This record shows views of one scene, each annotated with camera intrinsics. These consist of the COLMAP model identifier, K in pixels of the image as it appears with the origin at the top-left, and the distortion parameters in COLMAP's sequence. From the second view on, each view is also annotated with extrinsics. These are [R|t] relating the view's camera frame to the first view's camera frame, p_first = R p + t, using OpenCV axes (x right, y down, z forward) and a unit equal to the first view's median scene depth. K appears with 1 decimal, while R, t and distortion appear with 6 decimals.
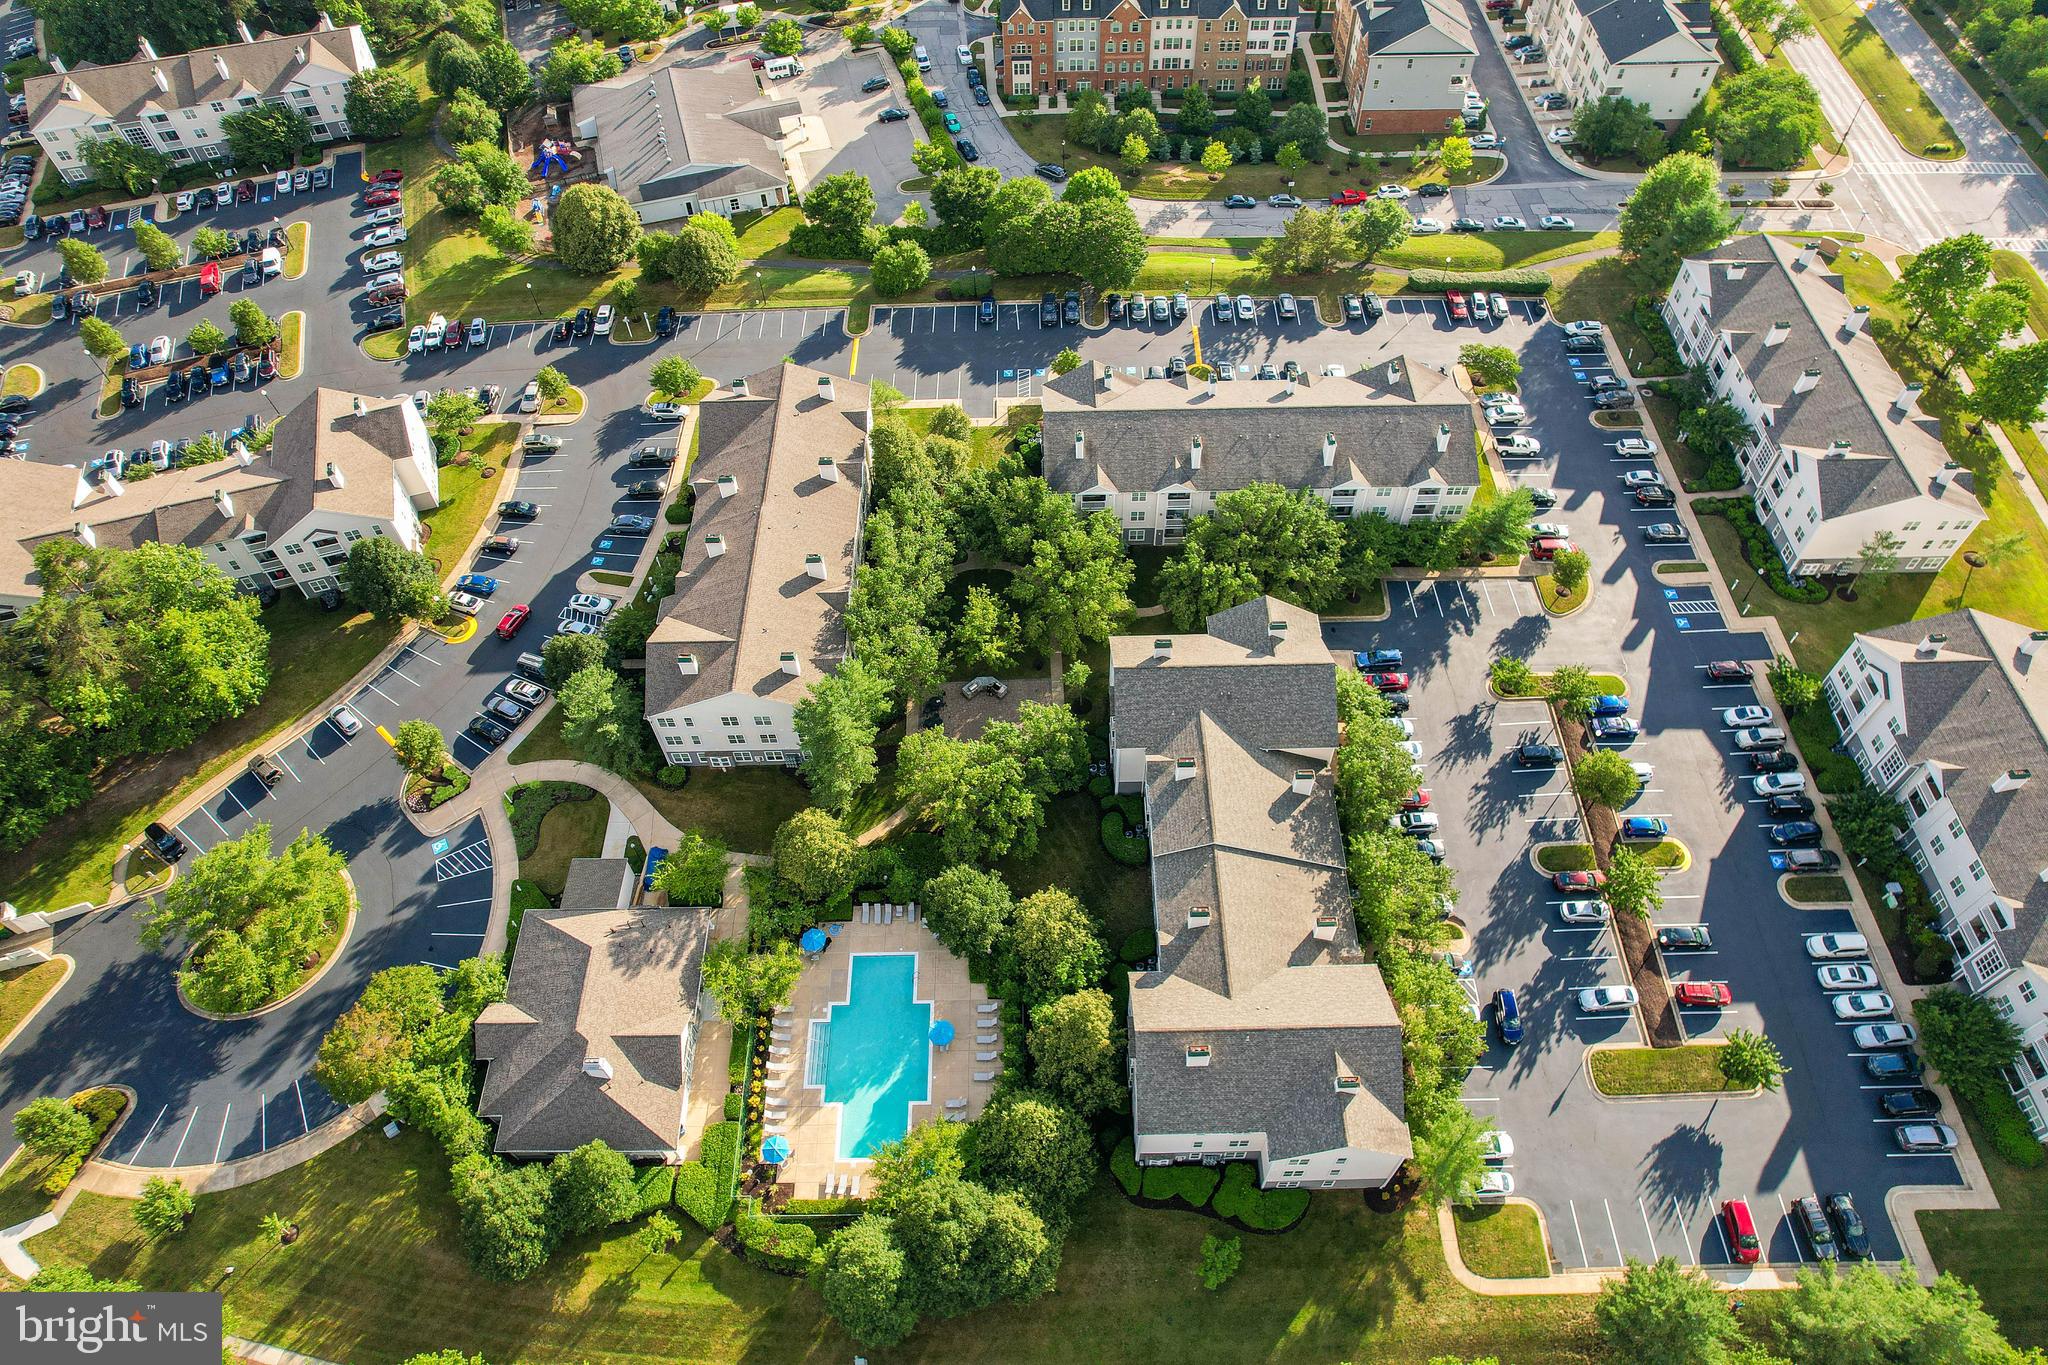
lens RADIAL K [[1300.7, 0, 1031.1], [0, 1300.7, 683.6], [0, 0, 1]] dist [-0.073451, 0.068795]
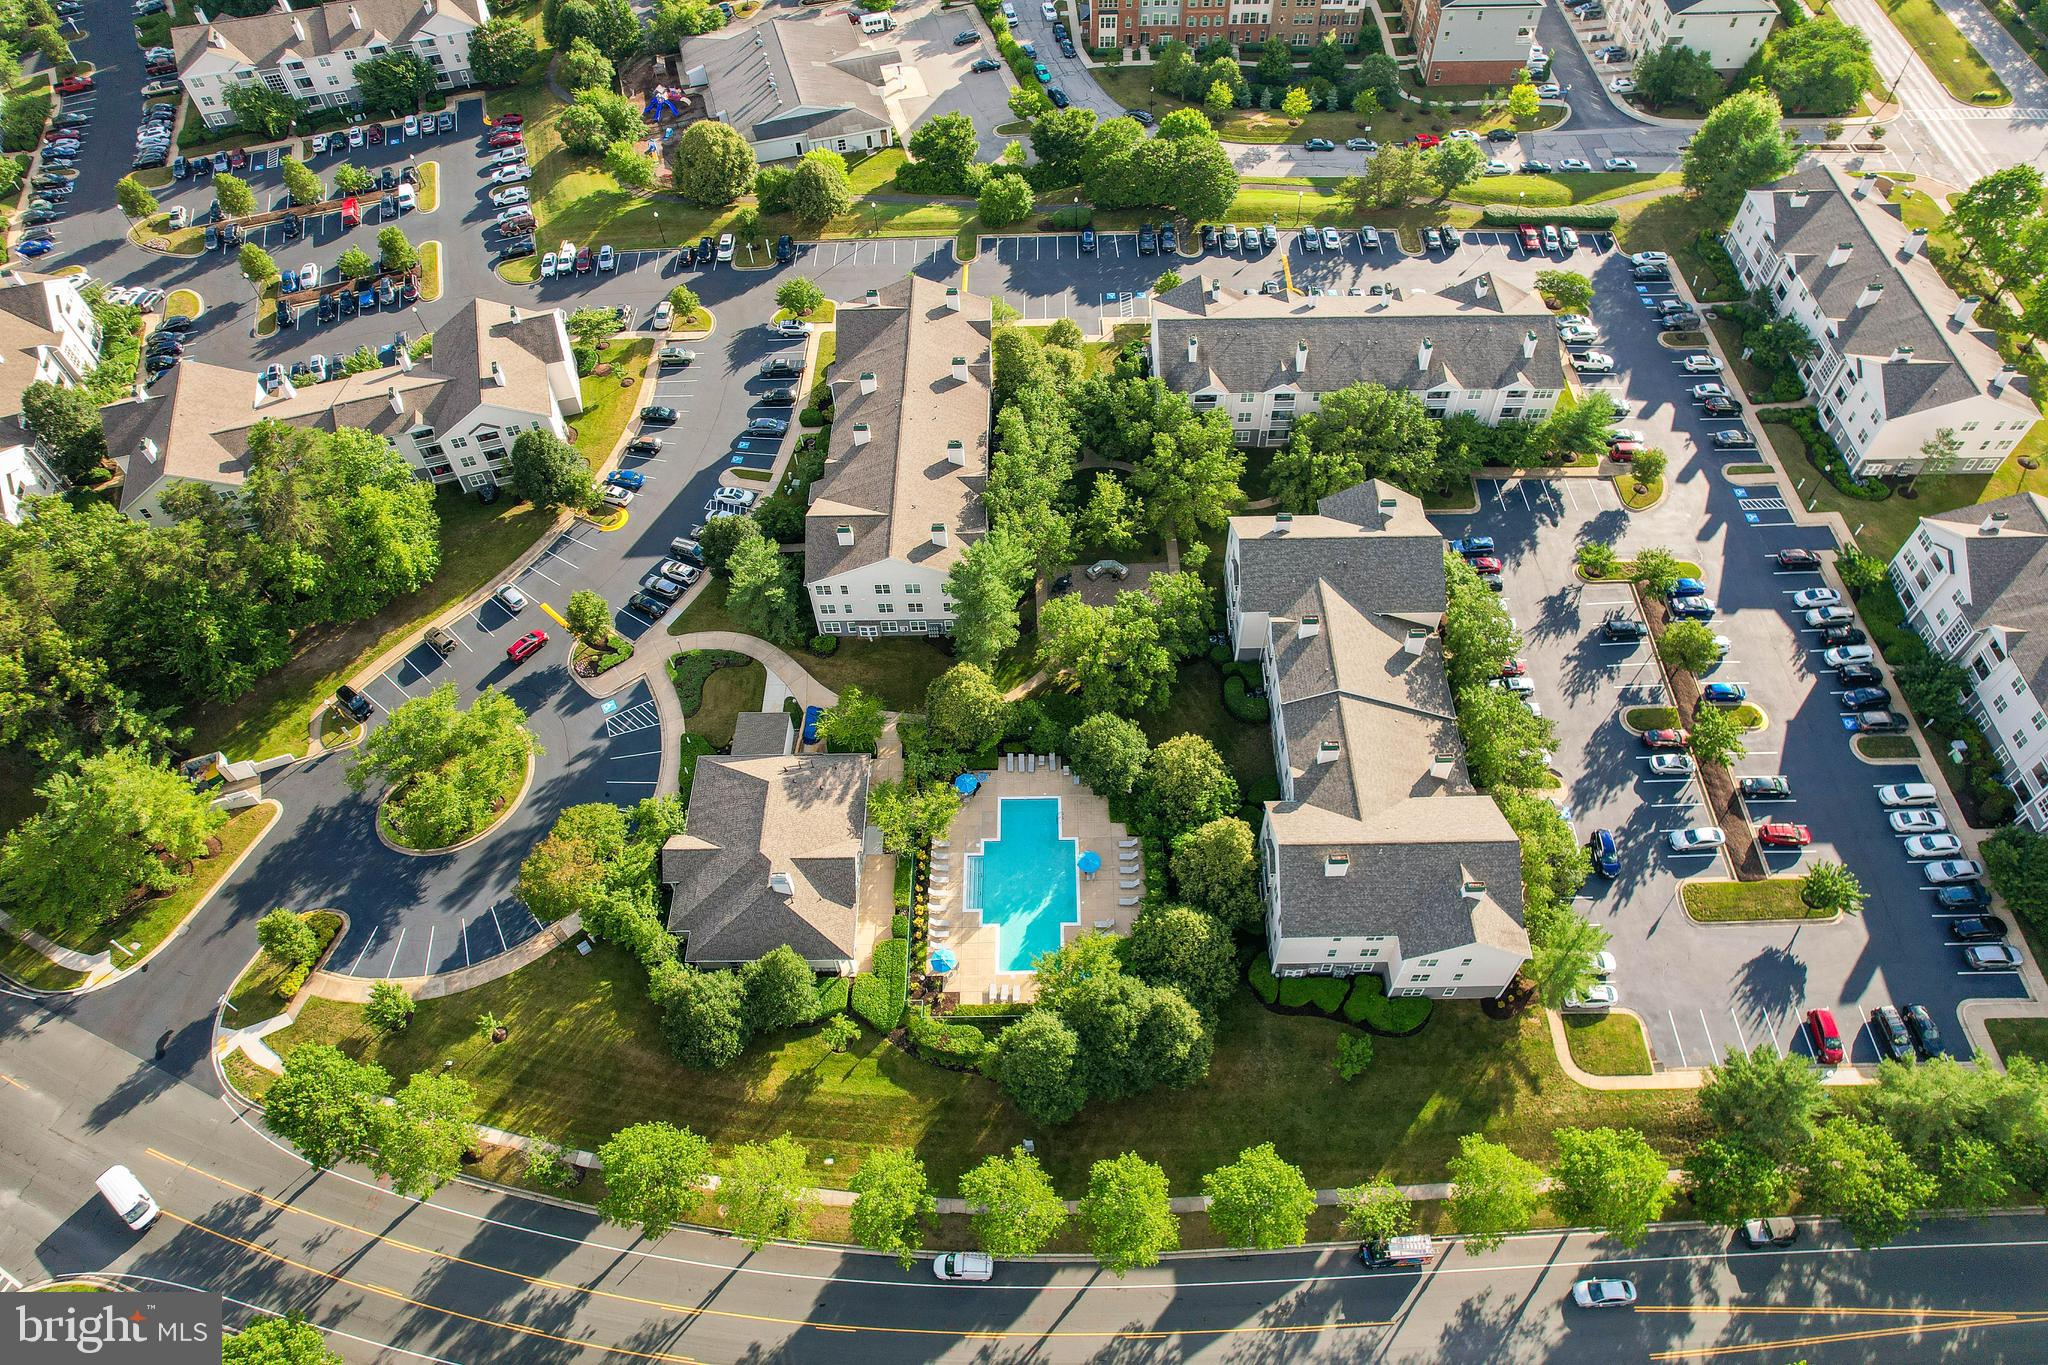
lens RADIAL K [[1300.7, 0, 1031.1], [0, 1300.7, 683.6], [0, 0, 1]] dist [-0.073451, 0.068795]
pose [[0.999967, 0.004838, -0.006578, -0.089308], [-0.004853, 0.999986, -0.002289, 0.097817], [0.006566, 0.002321, 0.999976, -0.075108]]
